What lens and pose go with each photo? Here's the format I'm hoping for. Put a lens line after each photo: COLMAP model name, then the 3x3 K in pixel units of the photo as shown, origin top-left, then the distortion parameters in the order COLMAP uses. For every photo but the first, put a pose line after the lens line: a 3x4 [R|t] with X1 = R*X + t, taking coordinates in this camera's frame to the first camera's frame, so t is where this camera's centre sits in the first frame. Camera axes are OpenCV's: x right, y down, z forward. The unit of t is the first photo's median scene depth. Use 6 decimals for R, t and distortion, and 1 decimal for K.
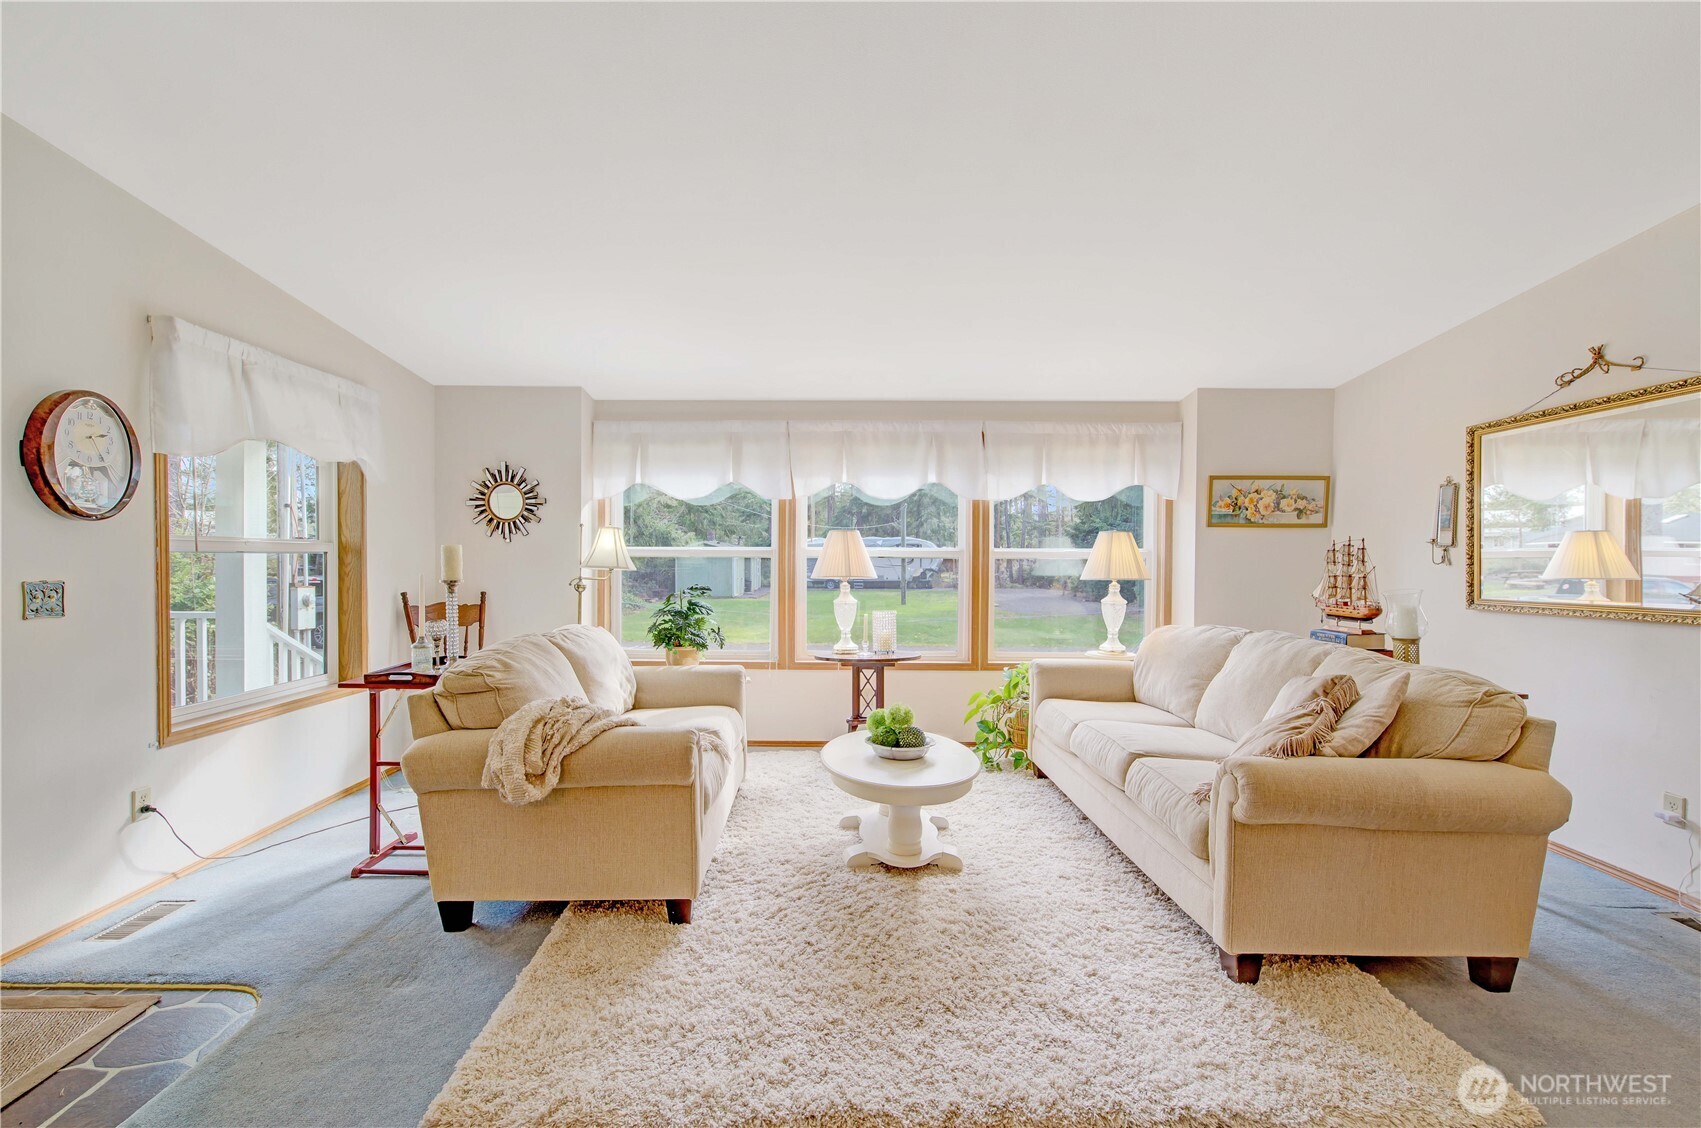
lens RADIAL K [[735.0, 0, 829.4], [0, 735.0, 554.0], [0, 0, 1]] dist [0.001126, 0.000127]
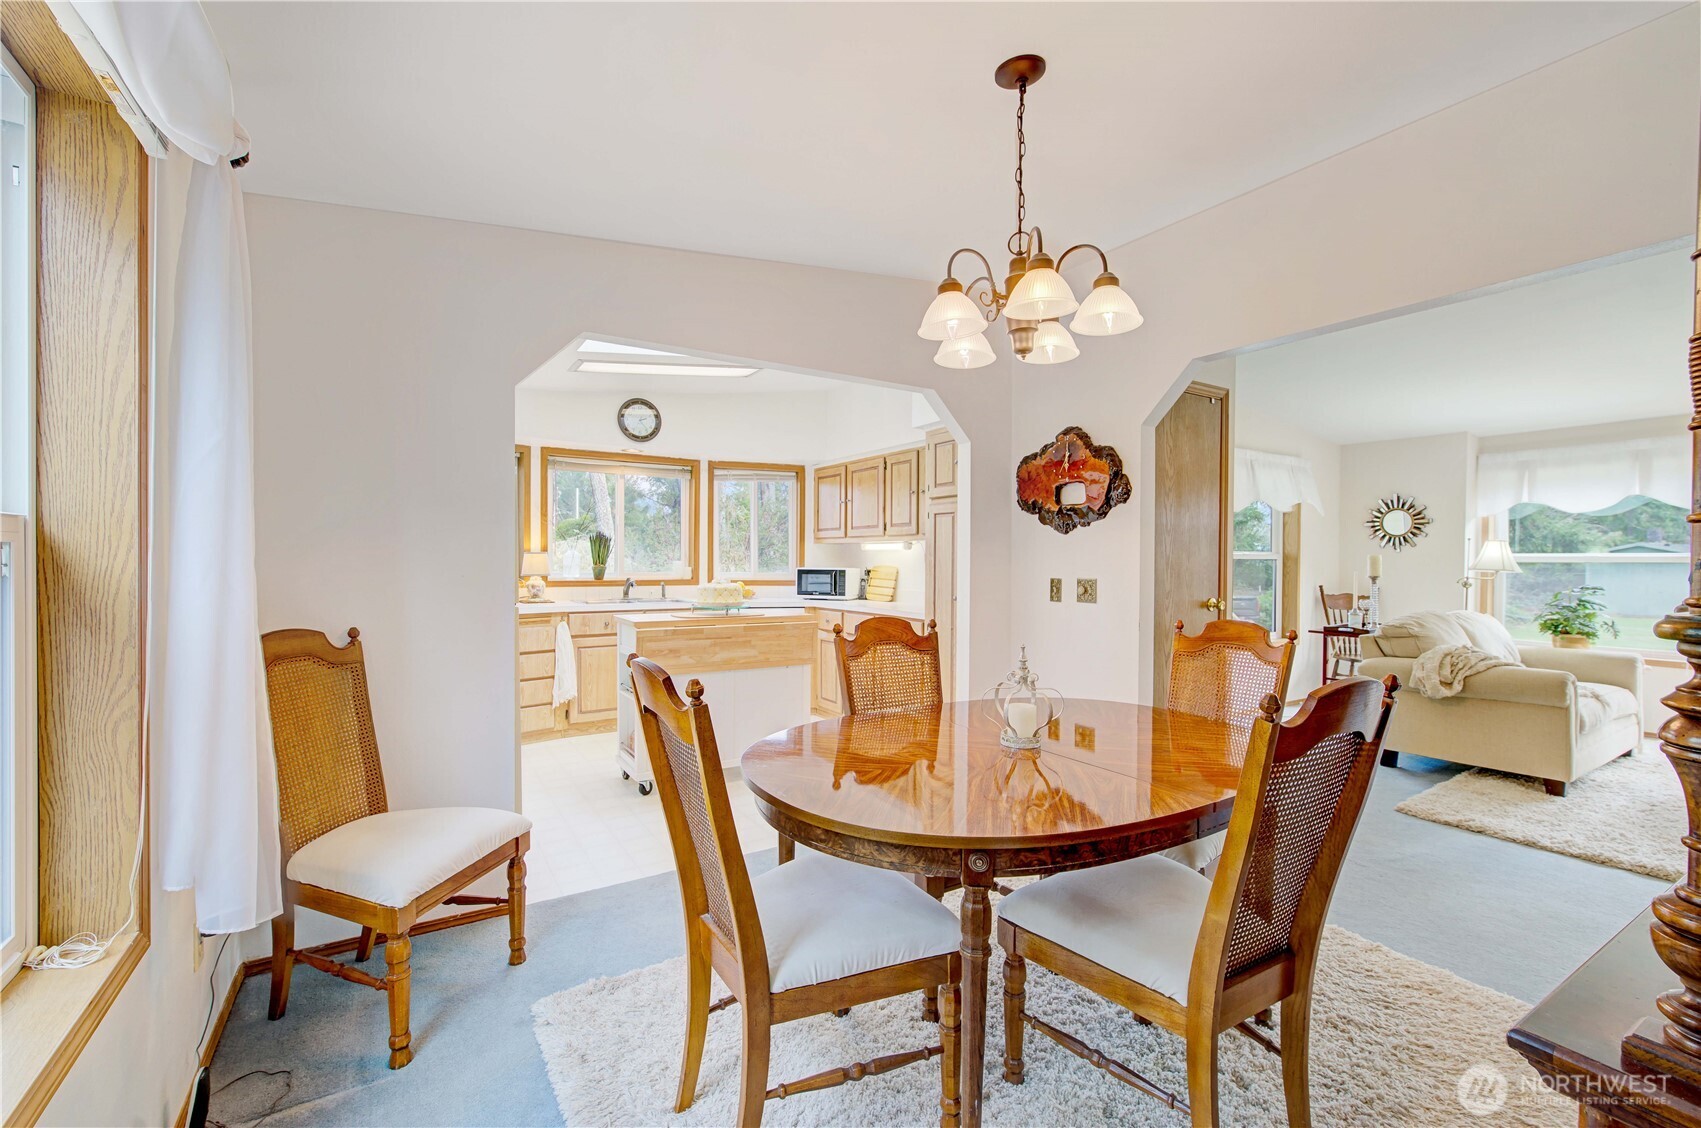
lens RADIAL K [[712.3, 0, 838.7], [0, 712.3, 564.3], [0, 0, 1]] dist [-0.000305, -0.000059]
pose [[0.520765, 0.007839, -0.853664, 0.187507], [-0.000312, 0.999960, 0.008992, -0.004381], [0.853700, -0.004416, 0.520747, -0.705108]]
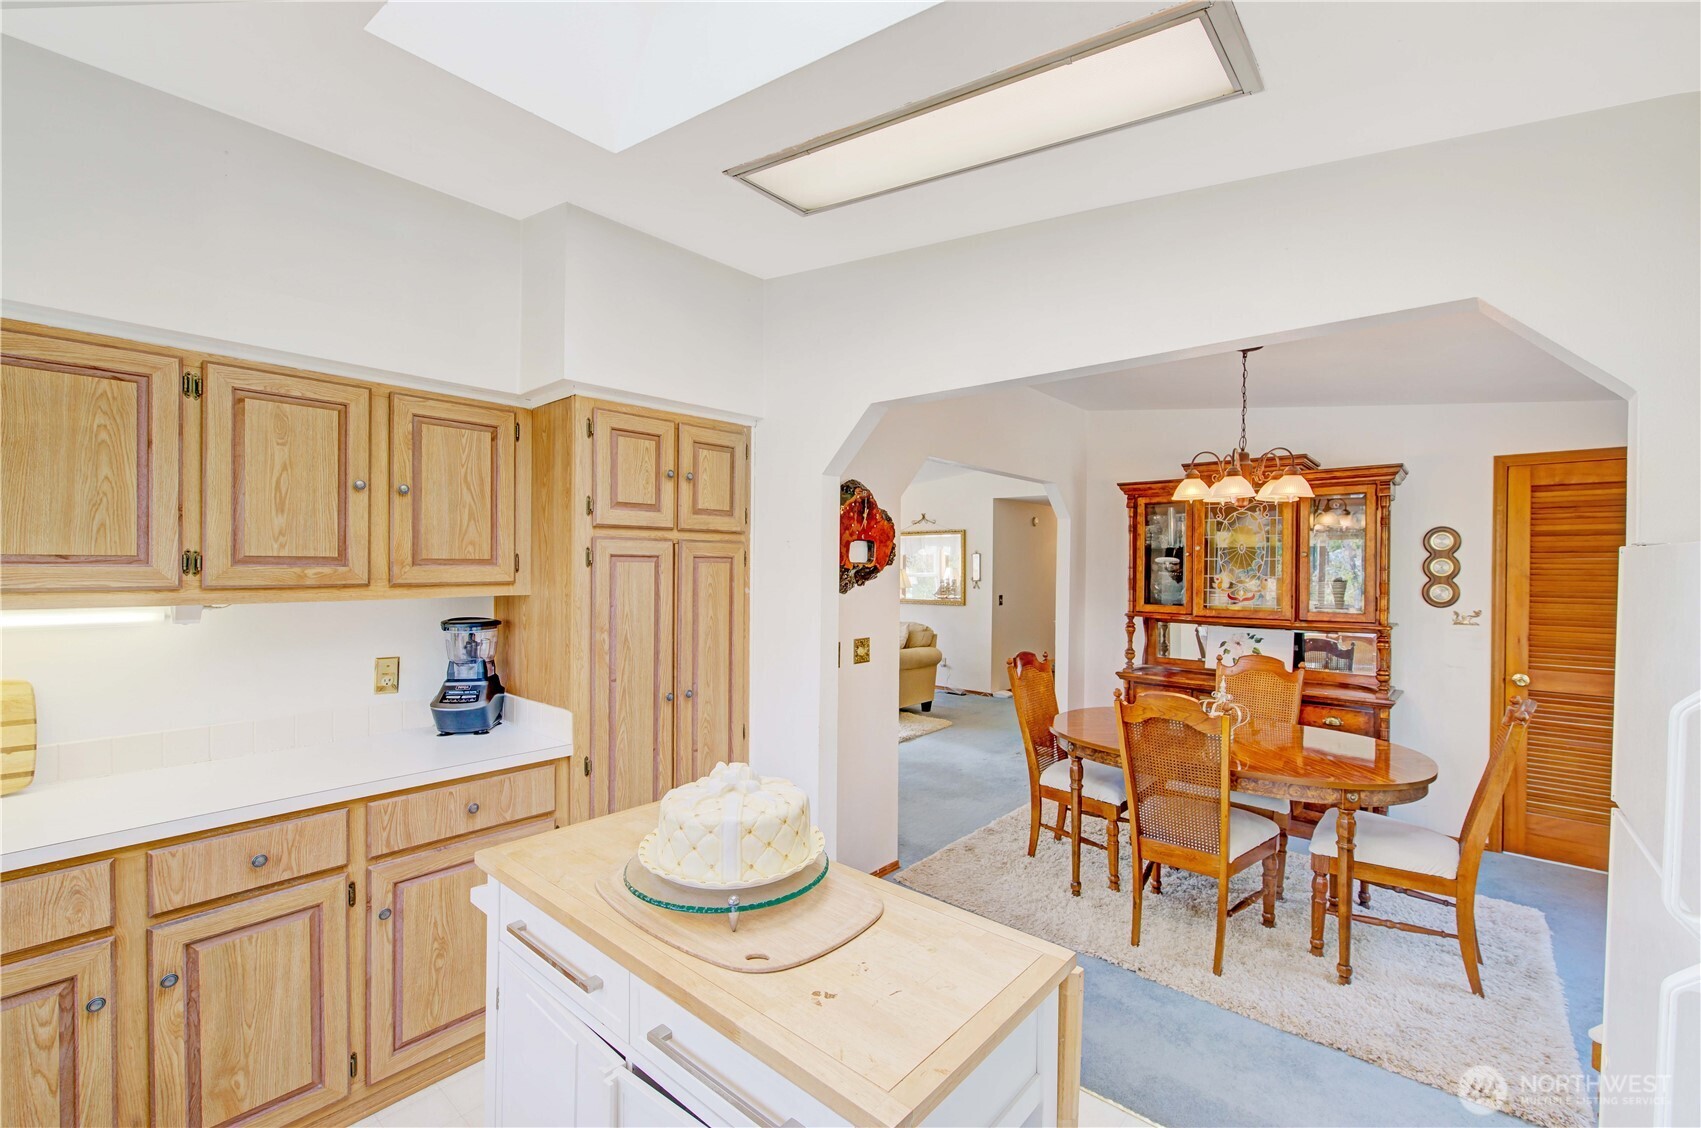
lens RADIAL K [[720.5, 0, 850.5], [0, 720.5, 564.0], [0, 0, 1]] dist [0.000032, -0.000039]
pose [[0.650999, 0.003128, 0.759072, -1.102665], [-0.013666, 0.999878, 0.007600, -0.077409], [-0.758956, -0.015322, 0.650962, -0.547802]]
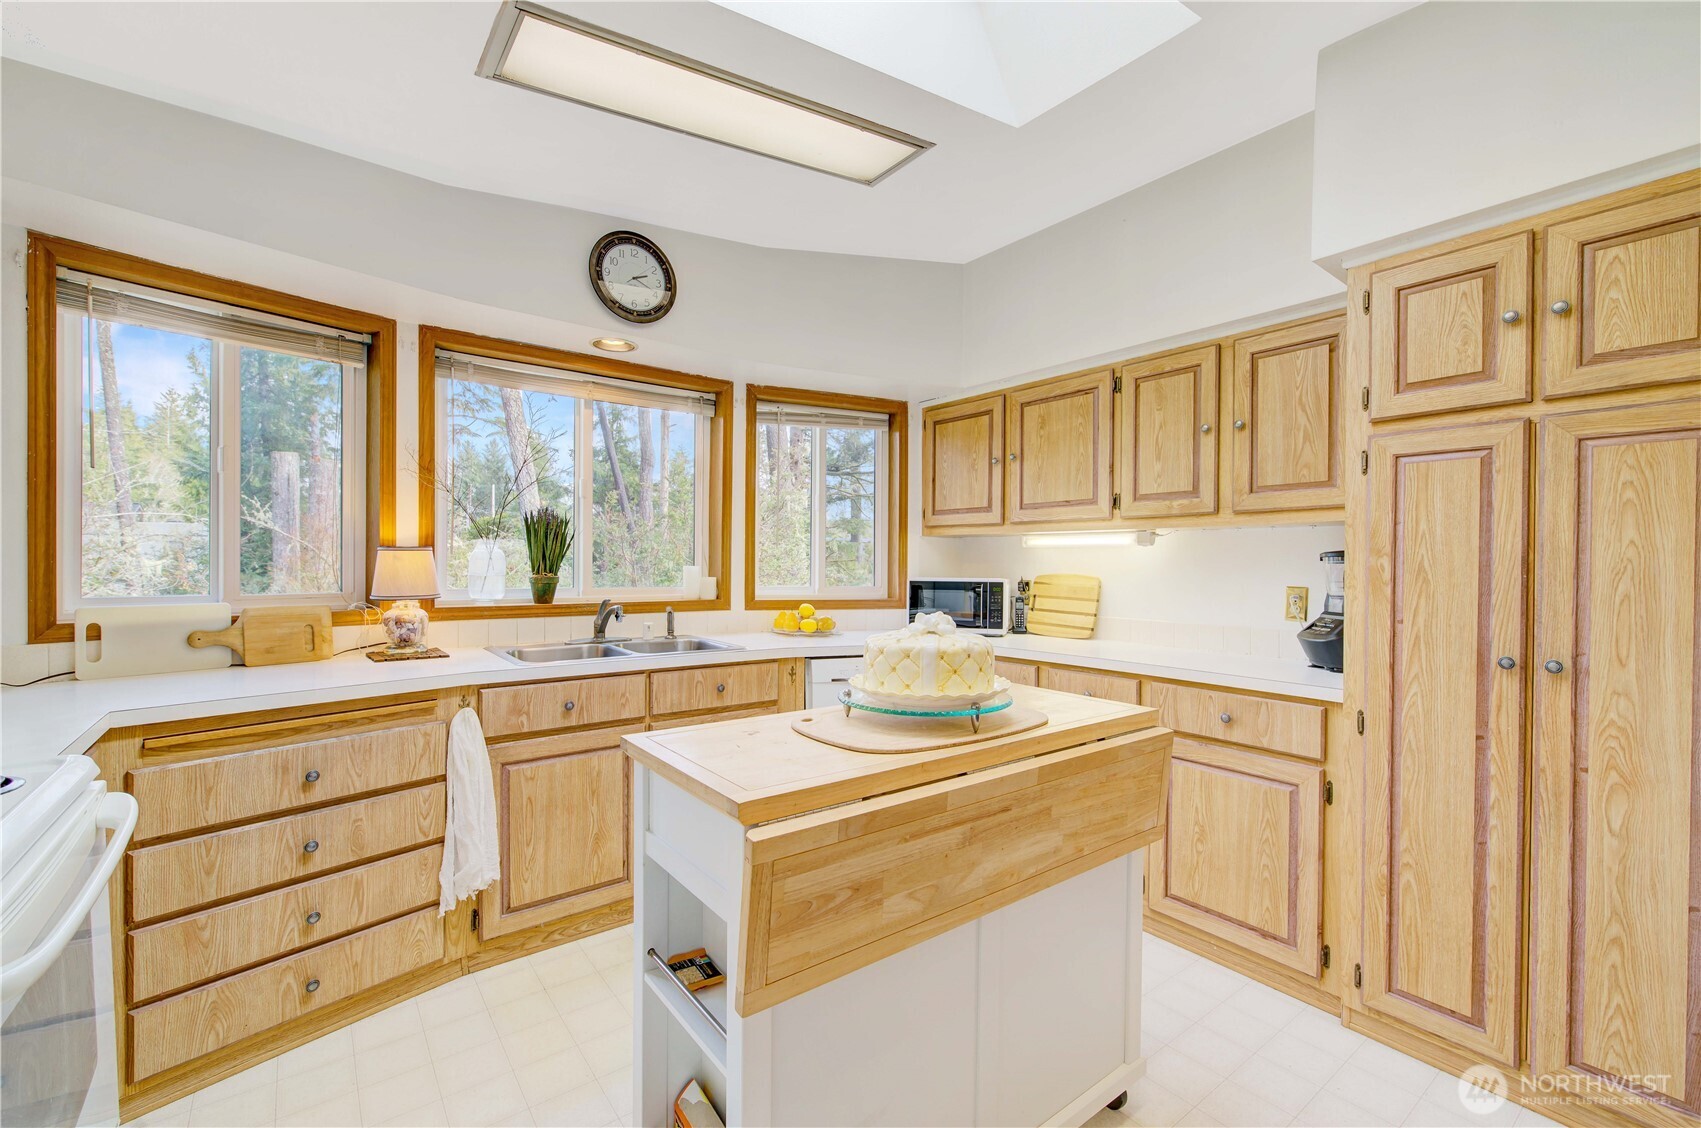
lens RADIAL K [[720.5, 0, 850.5], [0, 720.5, 564.0], [0, 0, 1]] dist [0.000032, -0.000039]
pose [[0.610854, 0.004294, -0.791732, -0.577158], [-0.001551, 0.999990, 0.004227, -0.003477], [0.791742, -0.001354, 0.610854, -0.559683]]
